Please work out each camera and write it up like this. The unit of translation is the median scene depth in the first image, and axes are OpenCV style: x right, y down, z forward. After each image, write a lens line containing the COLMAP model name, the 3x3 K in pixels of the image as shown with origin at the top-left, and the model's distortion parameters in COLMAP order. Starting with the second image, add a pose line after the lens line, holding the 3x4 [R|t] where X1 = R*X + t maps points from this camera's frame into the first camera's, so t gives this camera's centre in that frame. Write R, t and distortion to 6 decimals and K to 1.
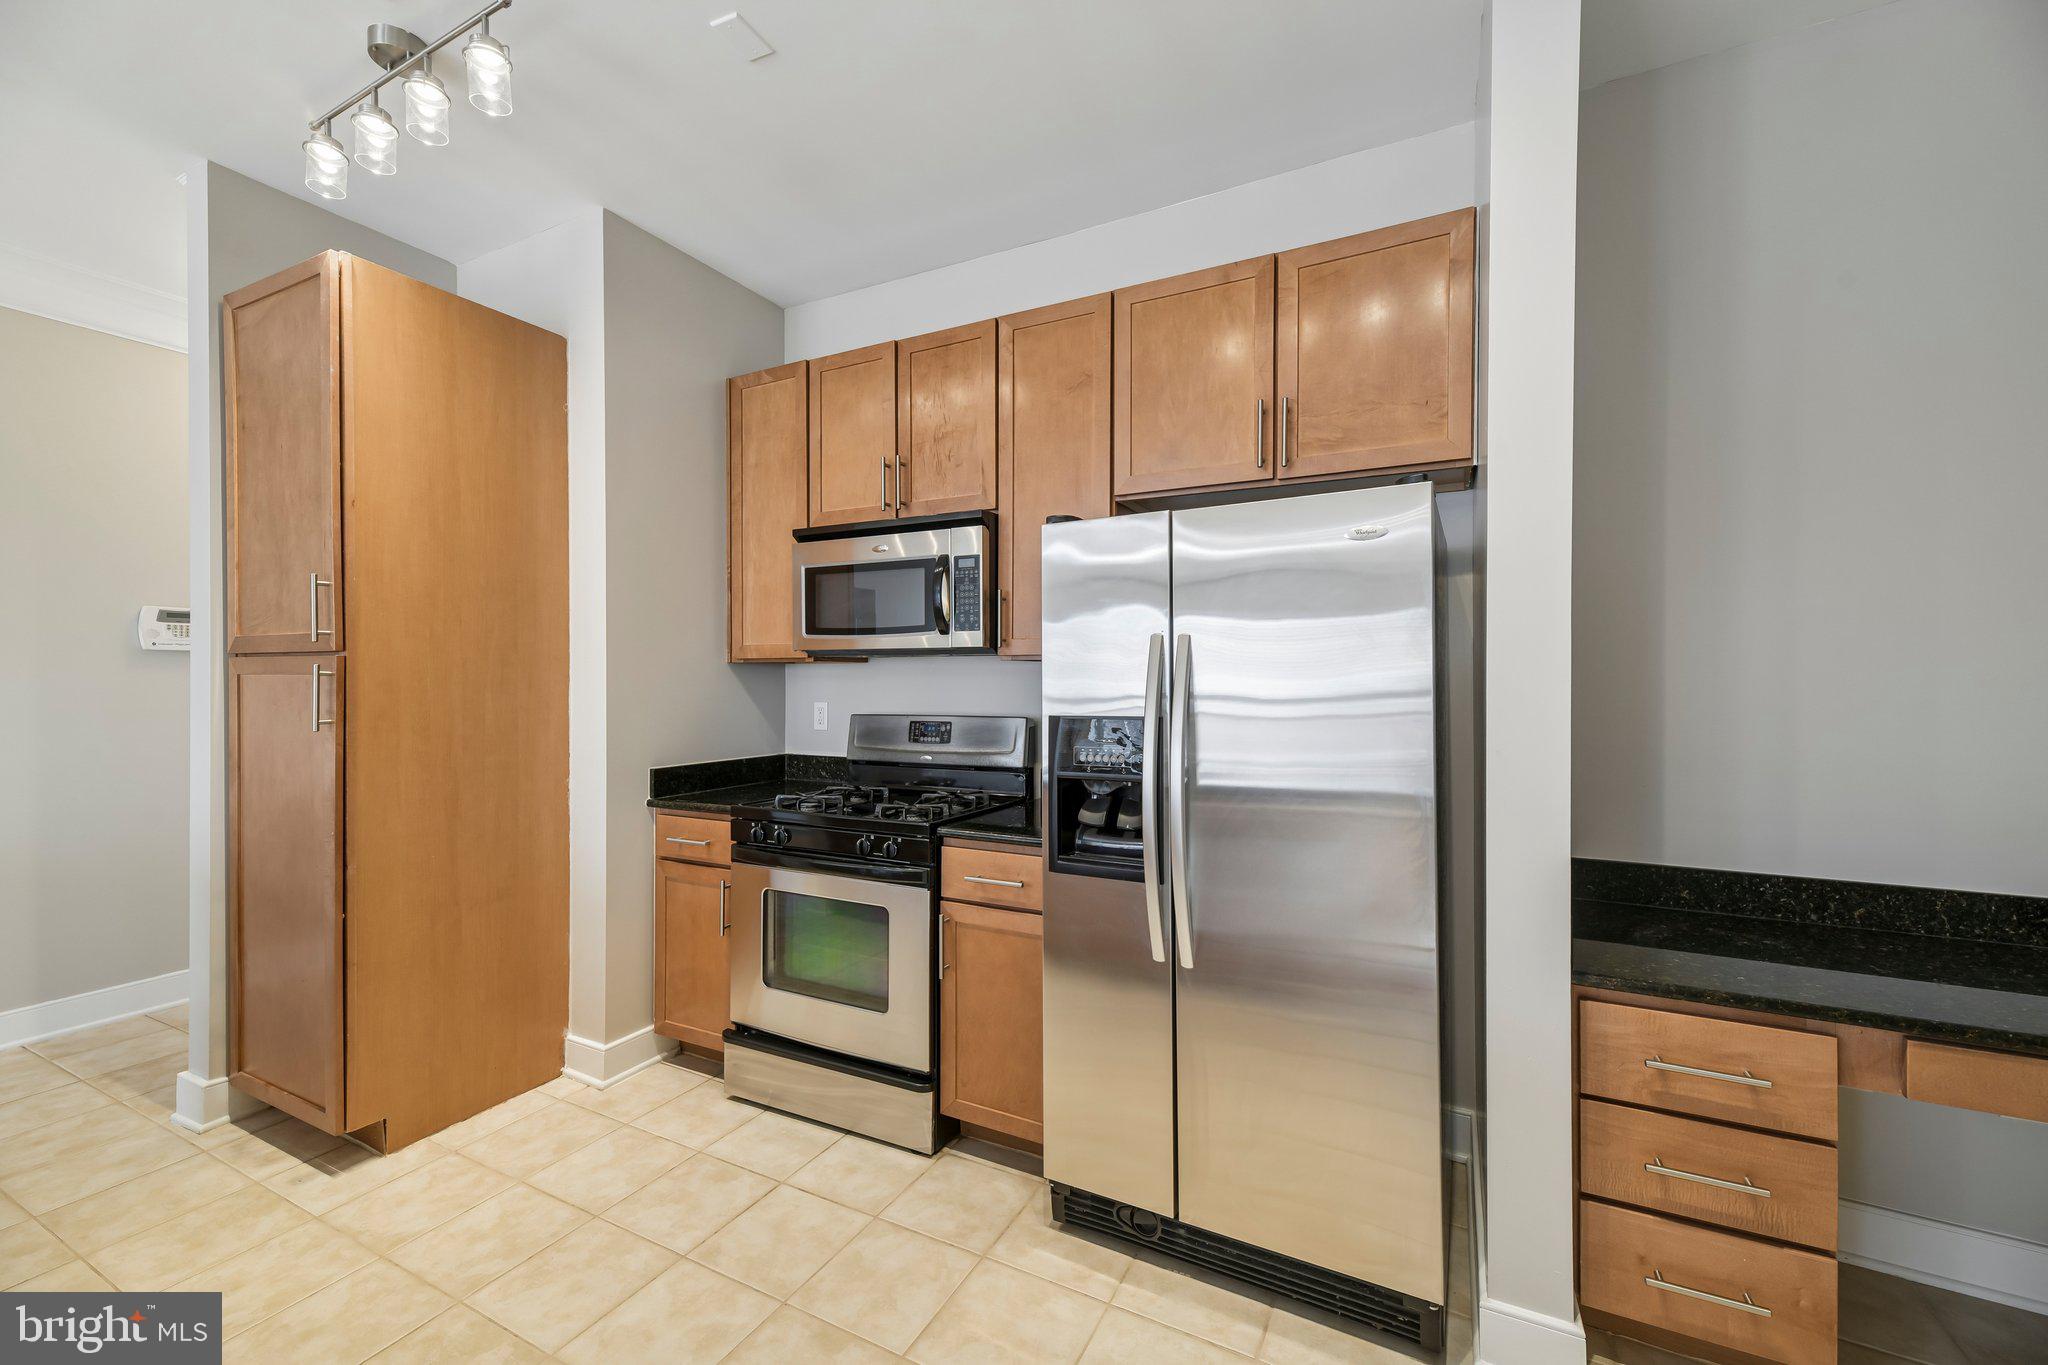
lens RADIAL K [[821.1, 0, 1038.5], [0, 821.1, 681.6], [0, 0, 1]] dist [0.009780, -0.000338]
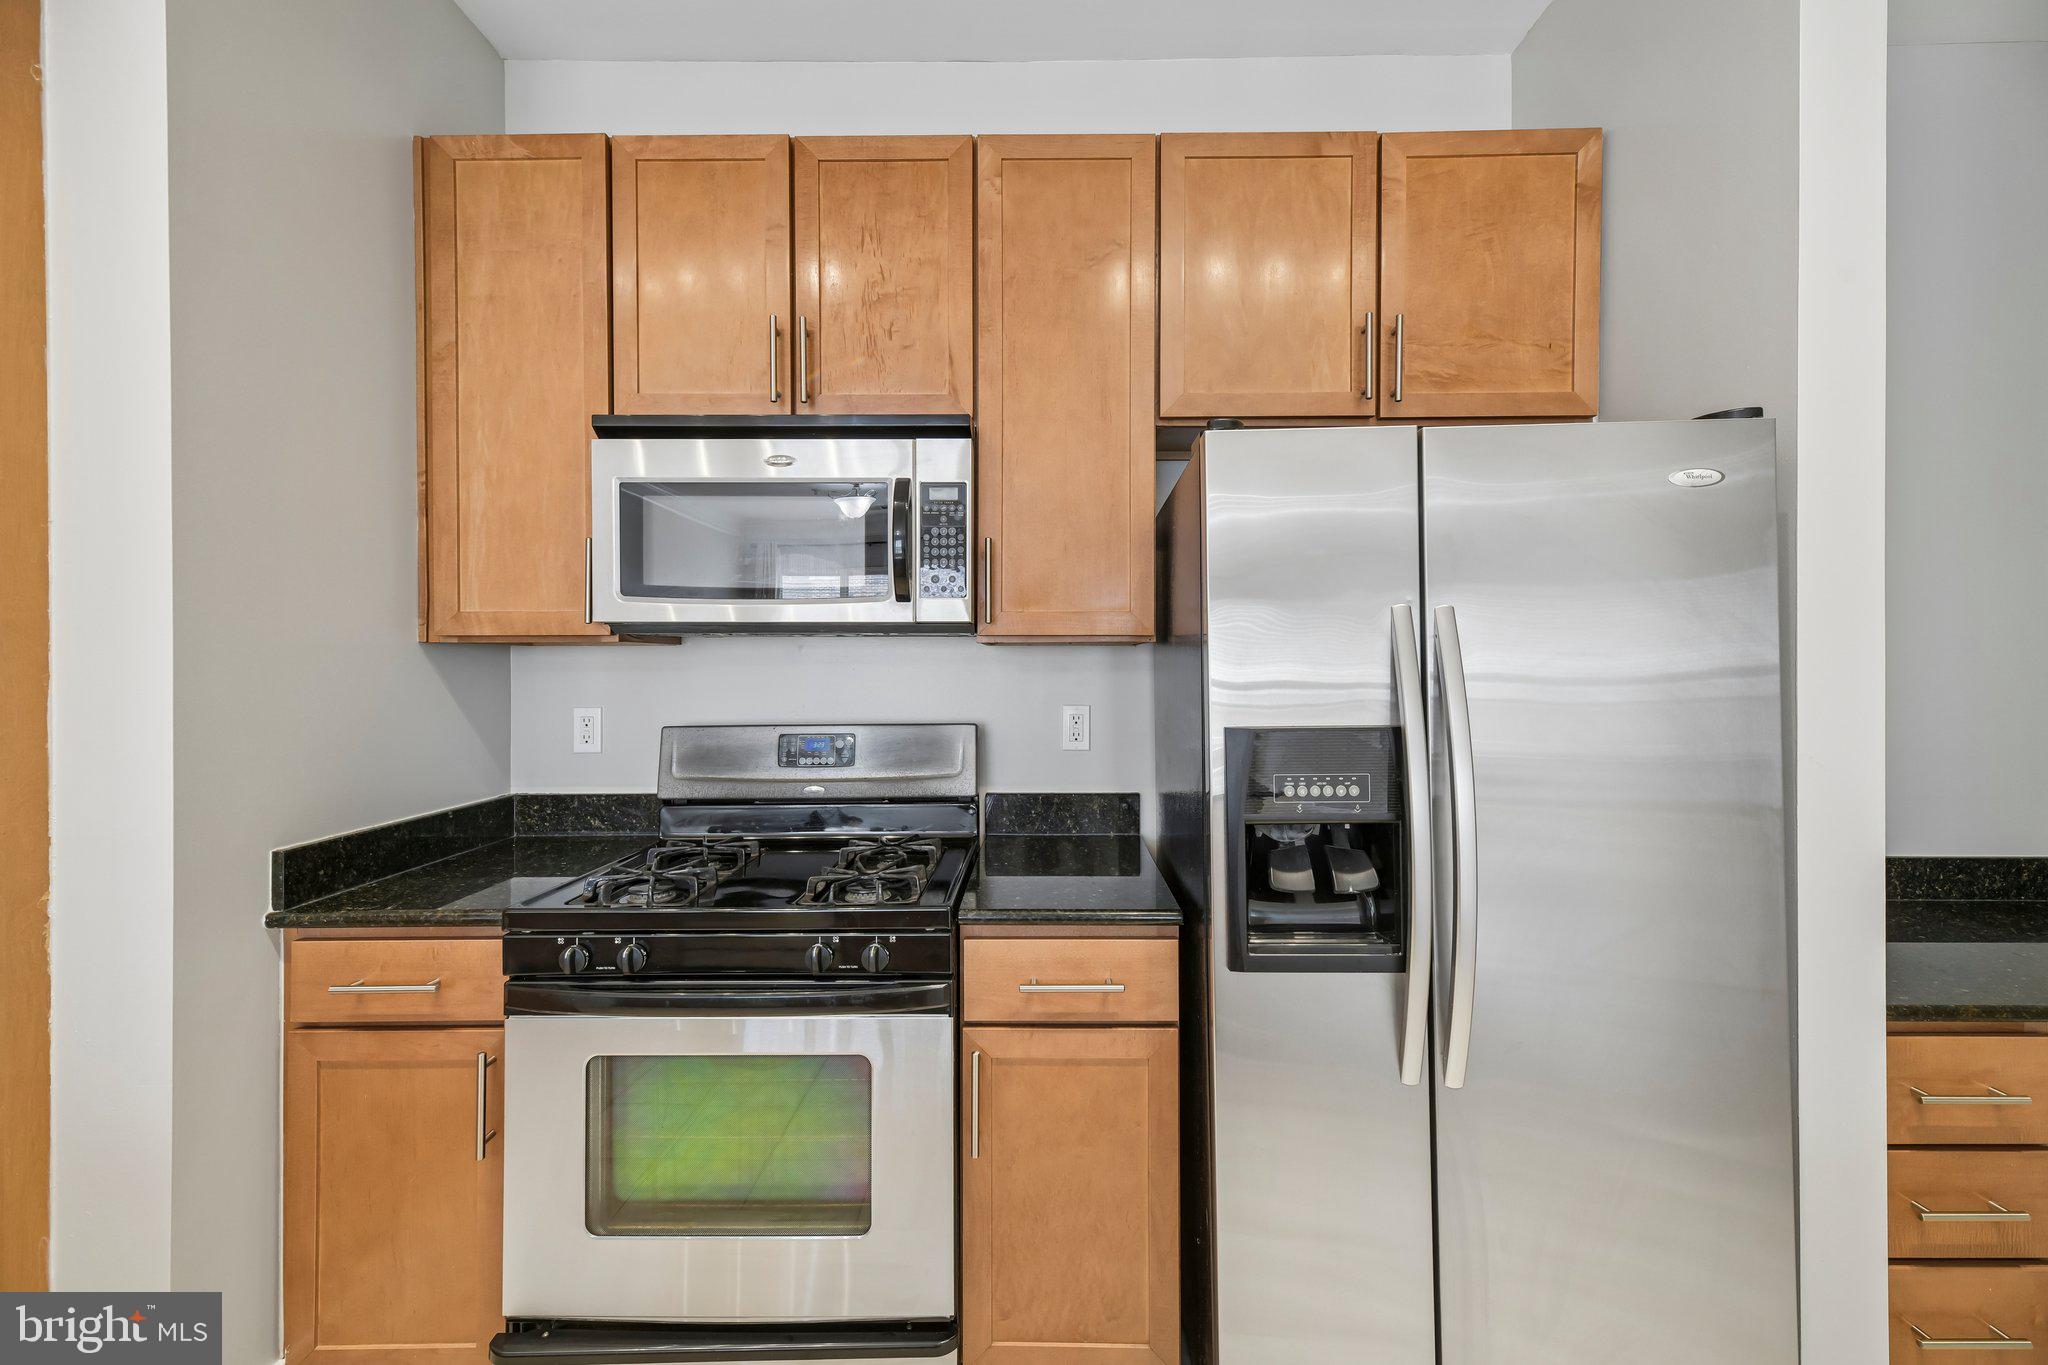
lens RADIAL K [[819.6, 0, 1035.6], [0, 819.6, 668.0], [0, 0, 1]] dist [0.011147, -0.000568]
pose [[0.894385, -0.002851, 0.447289, -0.316775], [0.003733, 0.999992, -0.001091, -0.004055], [-0.447282, 0.002645, 0.894389, 0.382690]]
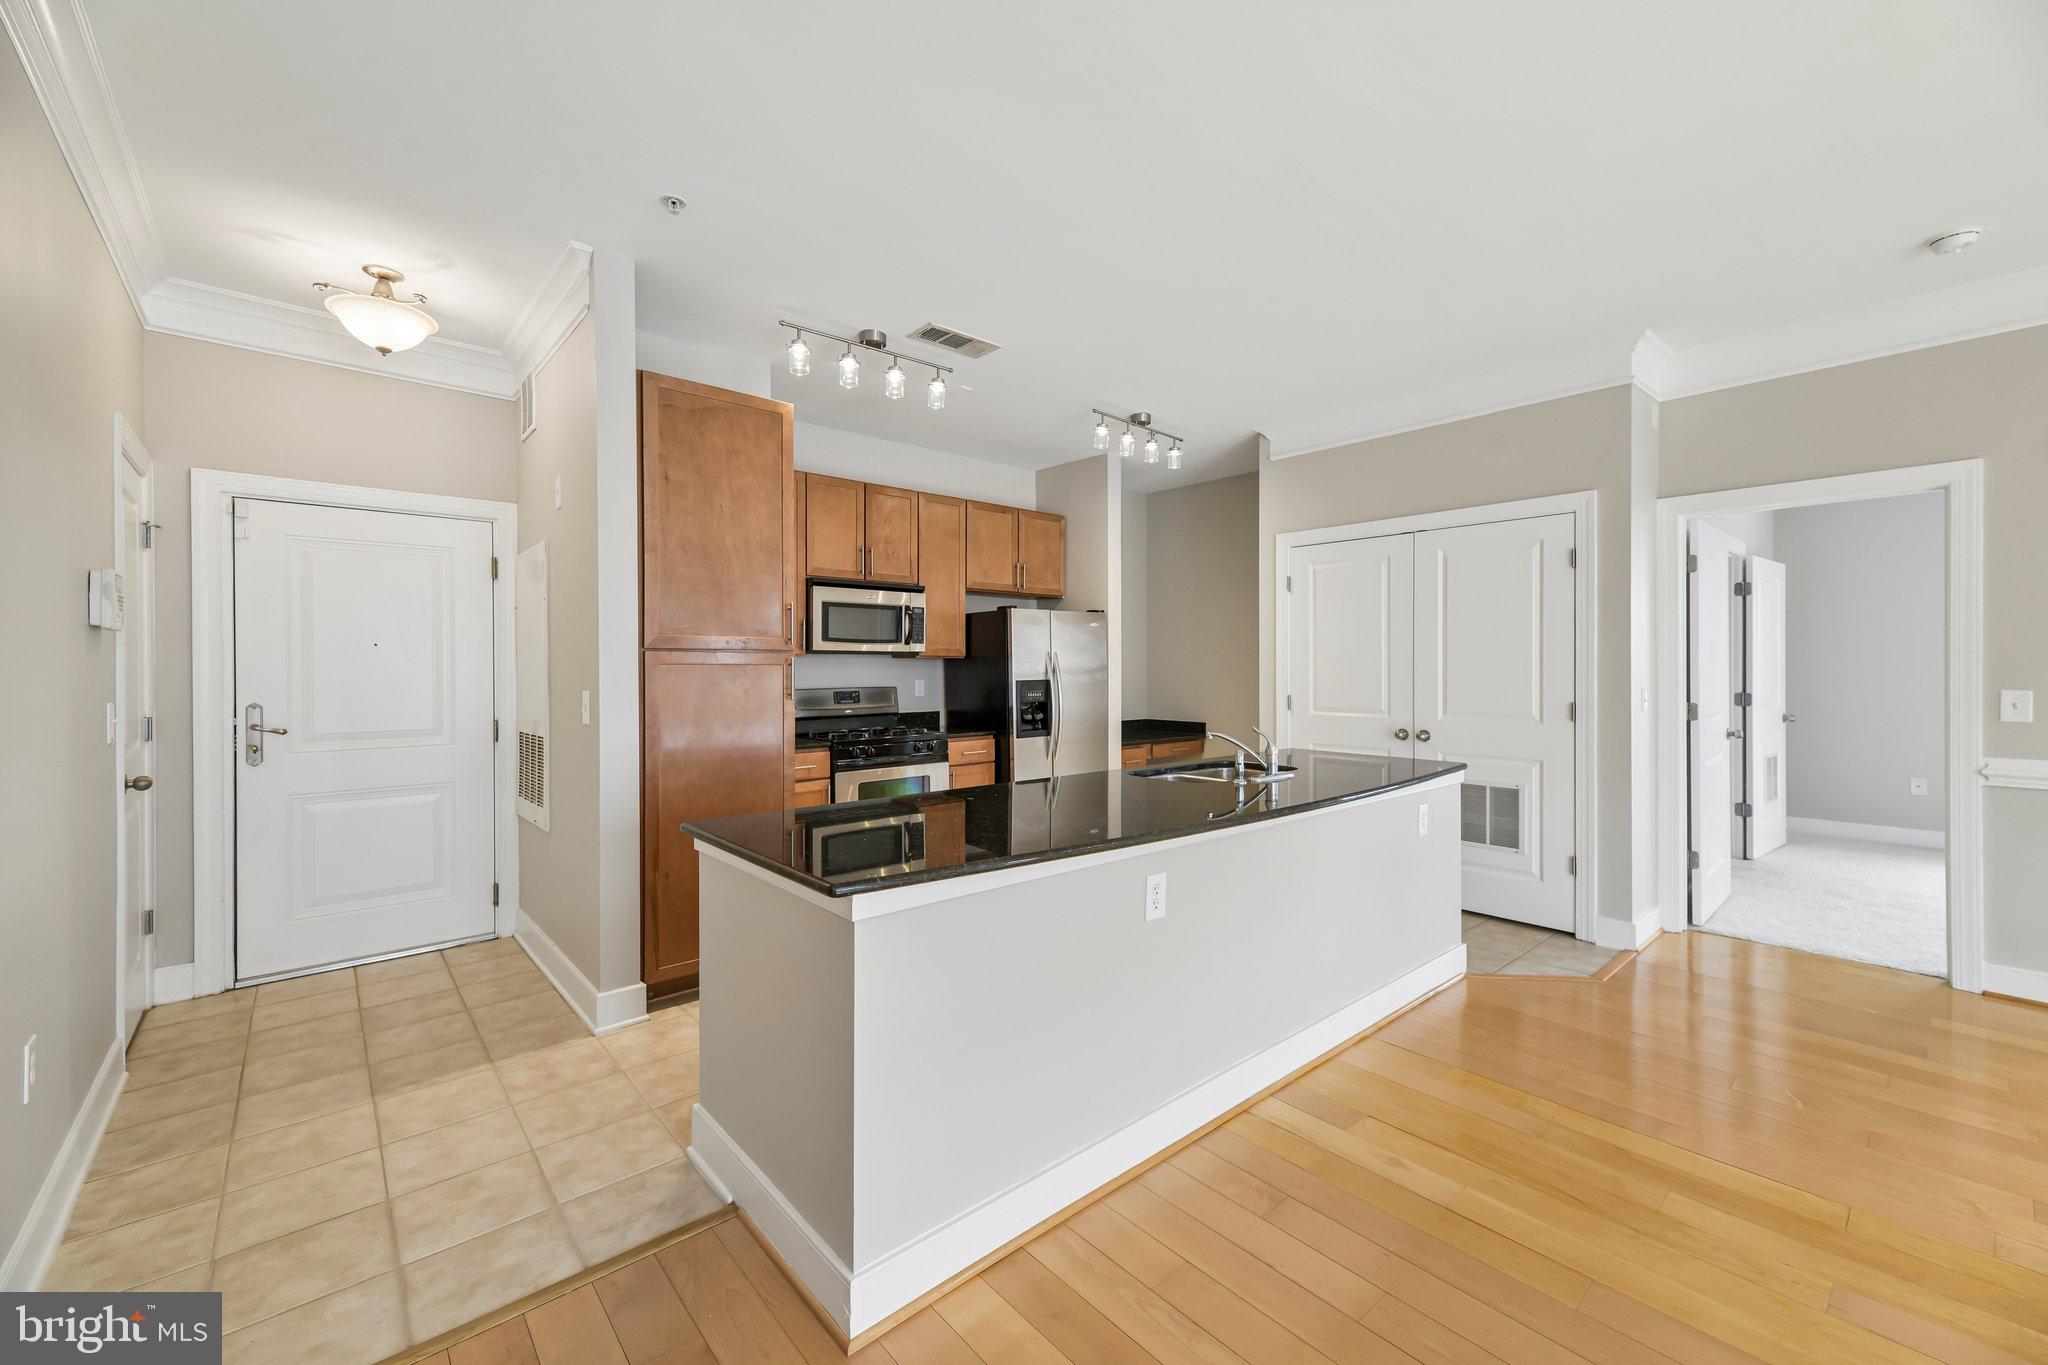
lens RADIAL K [[819.6, 0, 1035.6], [0, 819.6, 668.0], [0, 0, 1]] dist [0.011147, -0.000568]
pose [[0.370431, -0.003355, 0.928854, -1.893306], [0.006493, 0.999978, 0.001022, -0.001004], [-0.928837, 0.005652, 0.370444, -0.033057]]
